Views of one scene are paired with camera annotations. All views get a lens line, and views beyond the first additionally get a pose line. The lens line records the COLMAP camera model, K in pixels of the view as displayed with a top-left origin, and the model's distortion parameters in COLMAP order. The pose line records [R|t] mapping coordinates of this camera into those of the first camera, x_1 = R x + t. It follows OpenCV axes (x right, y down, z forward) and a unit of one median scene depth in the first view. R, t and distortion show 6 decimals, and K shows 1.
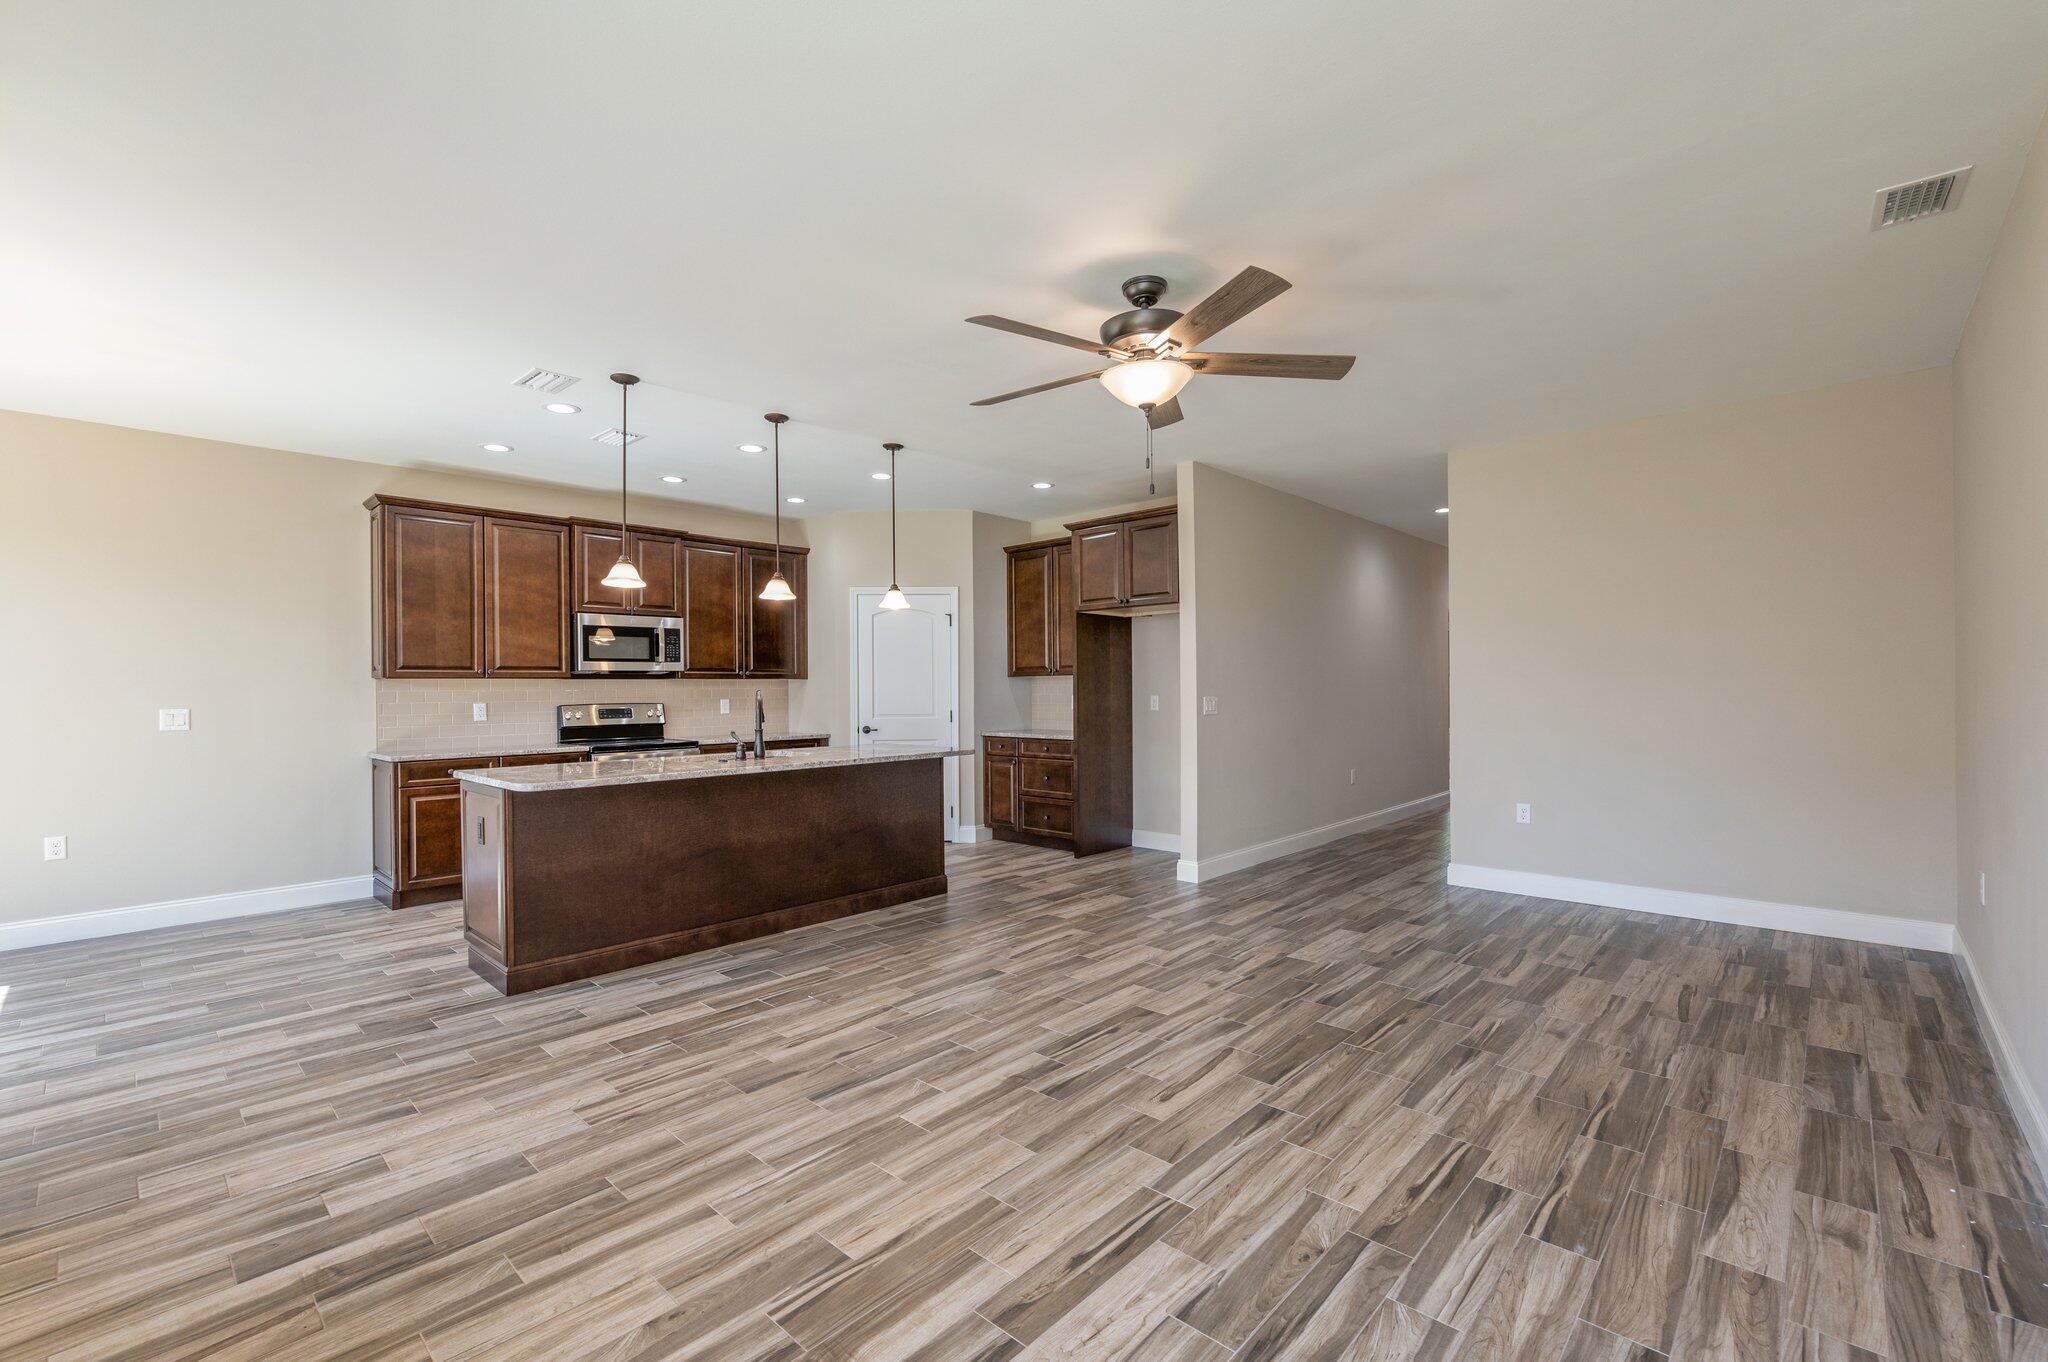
lens RADIAL K [[904.2, 0, 1052.3], [0, 904.2, 689.3], [0, 0, 1]] dist [-0.002317, -0.000342]
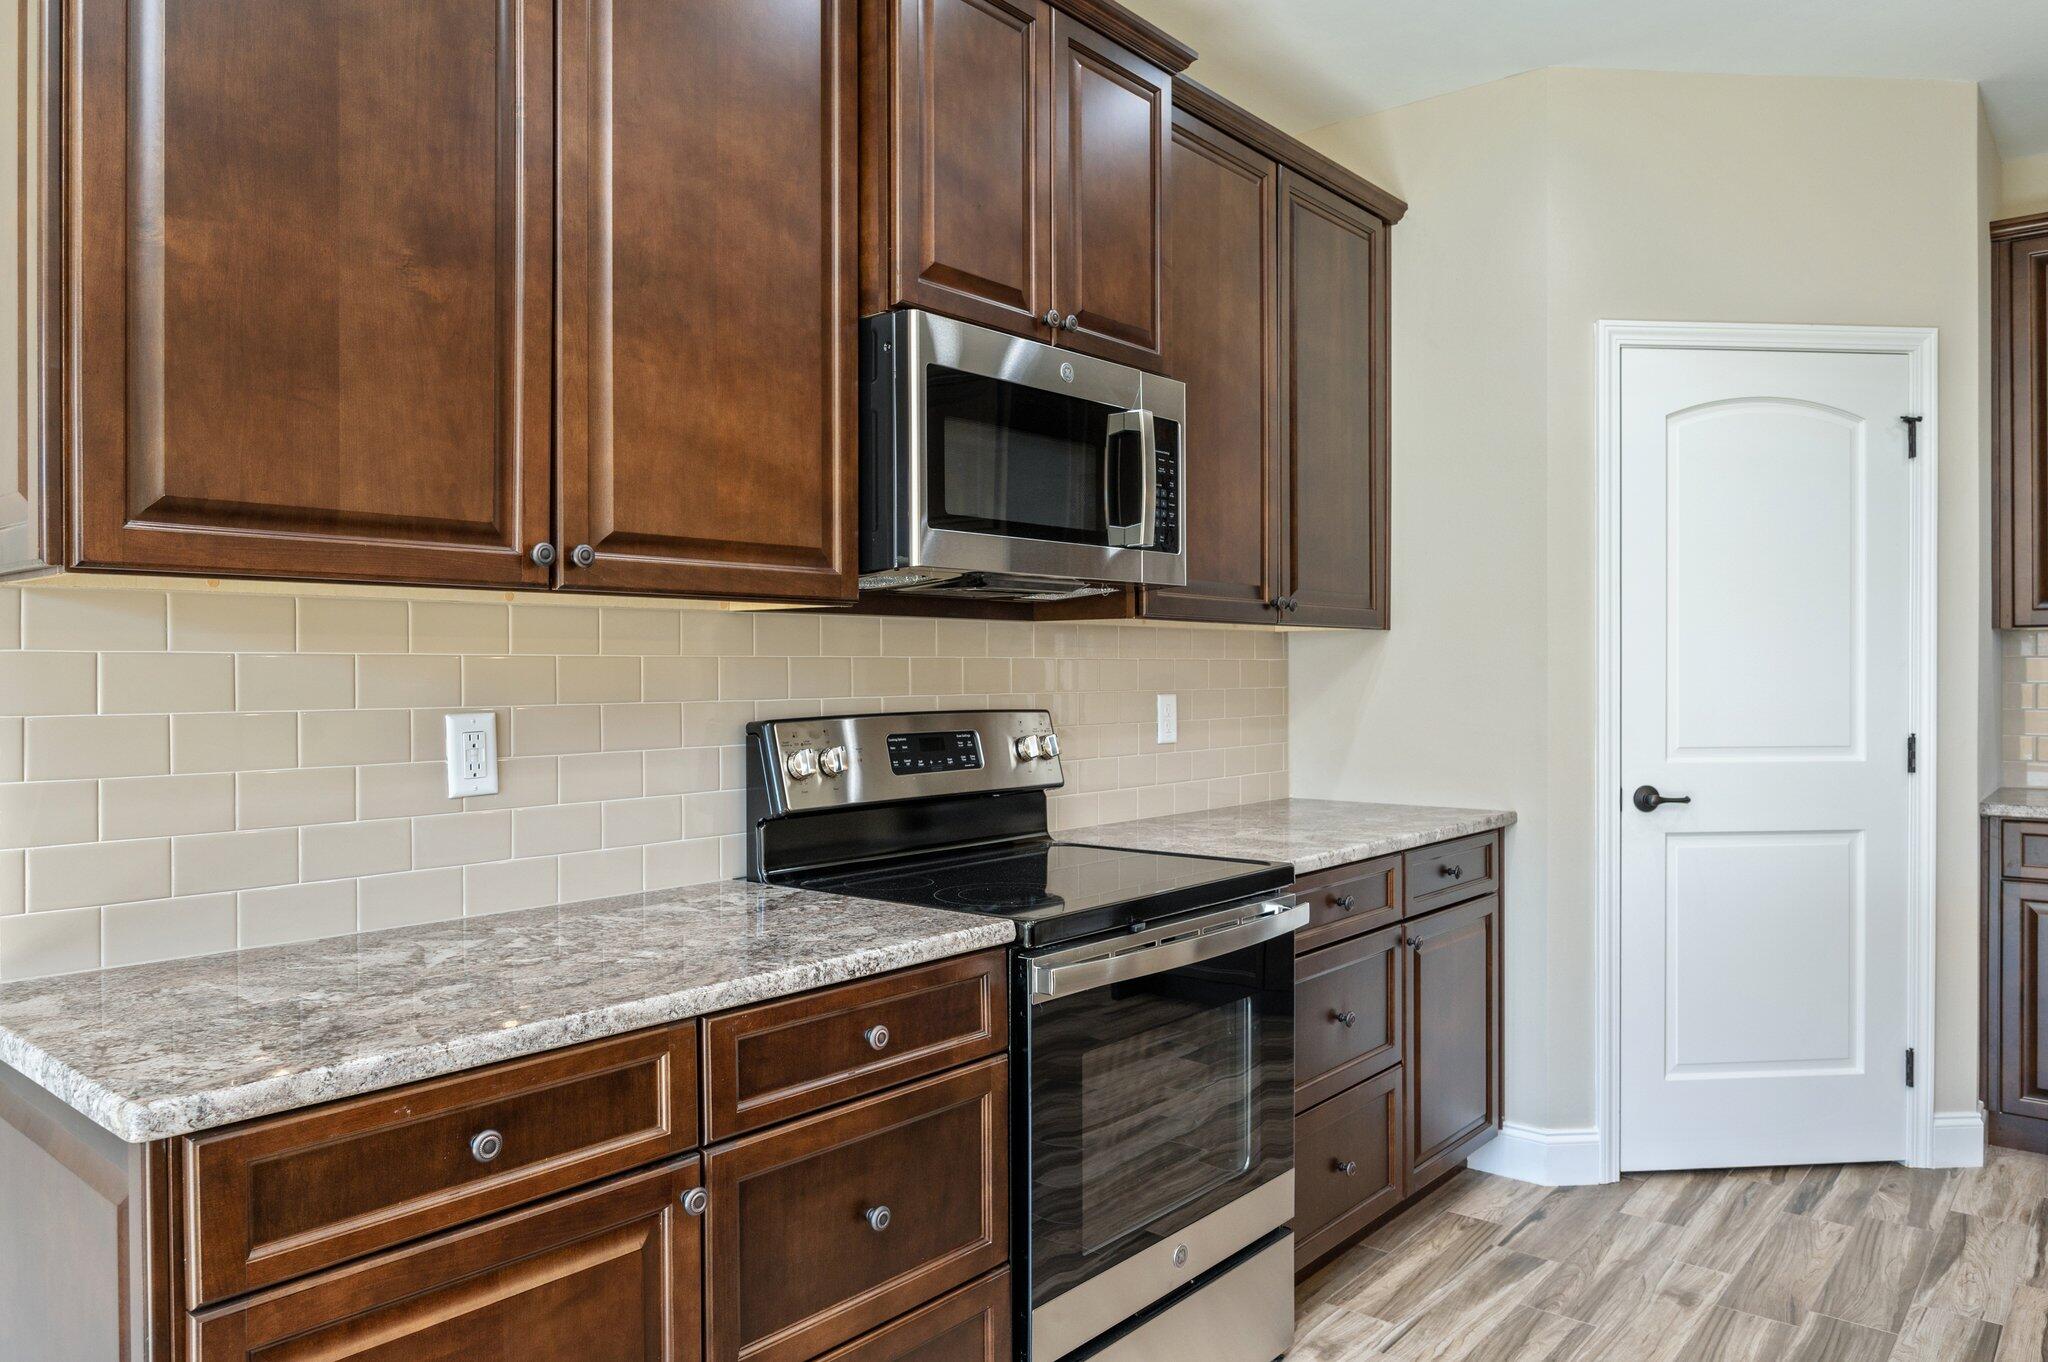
lens RADIAL K [[1370.4, 0, 1027.9], [0, 1370.4, 675.4], [0, 0, 1]] dist [-0.014384, 0.002521]
pose [[0.998483, 0.005359, 0.054791, -0.573879], [-0.005501, 0.999982, 0.002425, 0.005442], [-0.054777, -0.002723, 0.998495, 0.738912]]
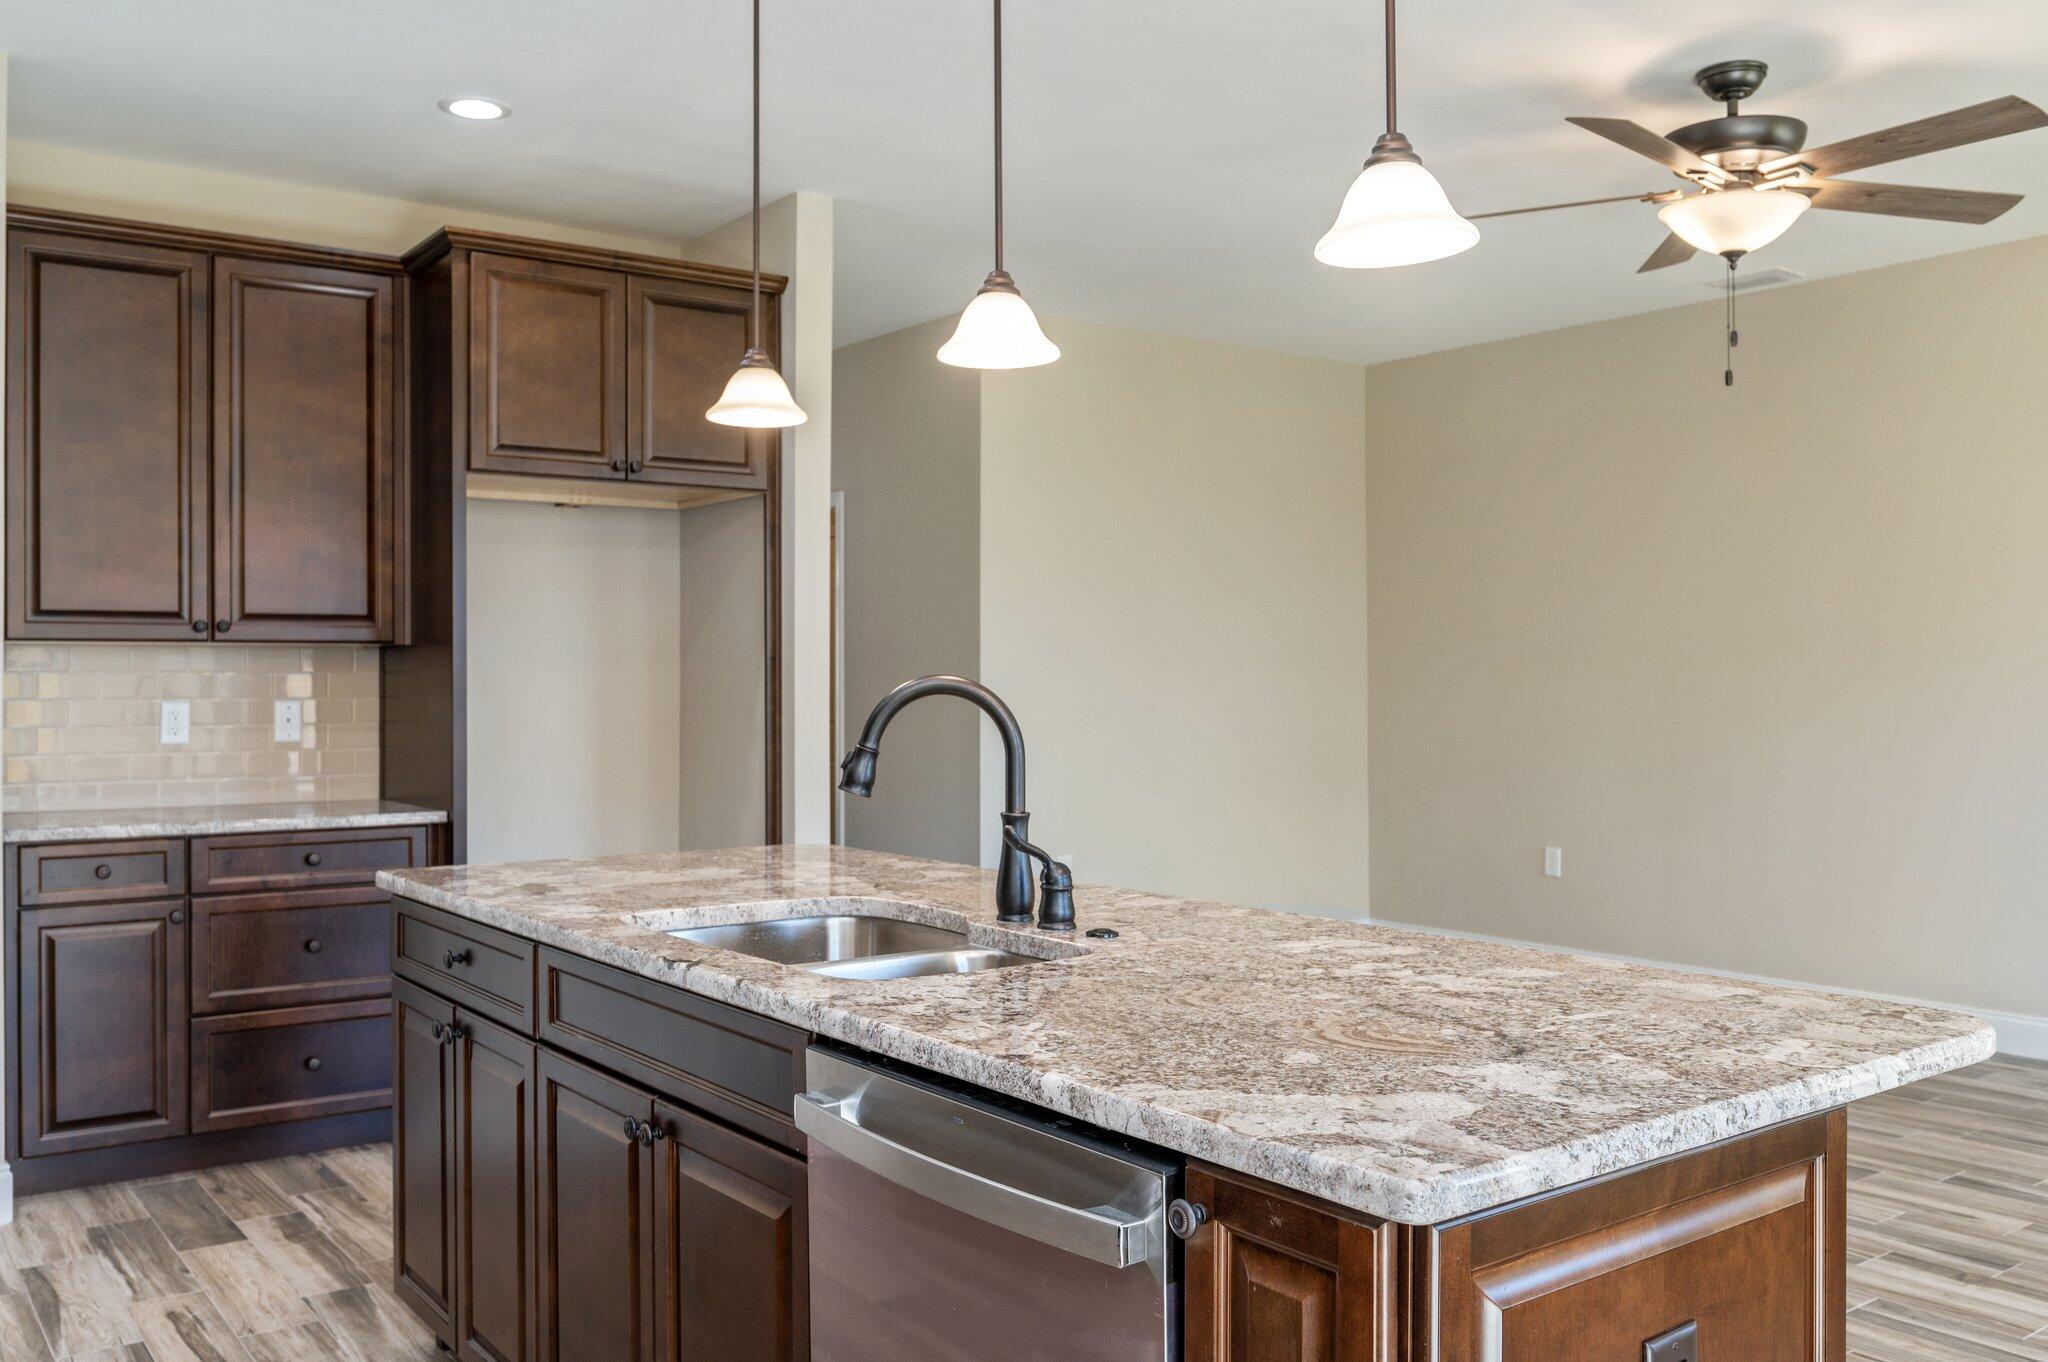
lens RADIAL K [[1721.3, 0, 1016.5], [0, 1721.3, 665.2], [0, 0, 1]] dist [-0.023476, 0.016515]
pose [[0.176063, 0.017501, 0.984223, -0.741245], [0.001247, 0.999837, -0.018002, 0.007076], [-0.984378, 0.004397, 0.176012, 0.786777]]
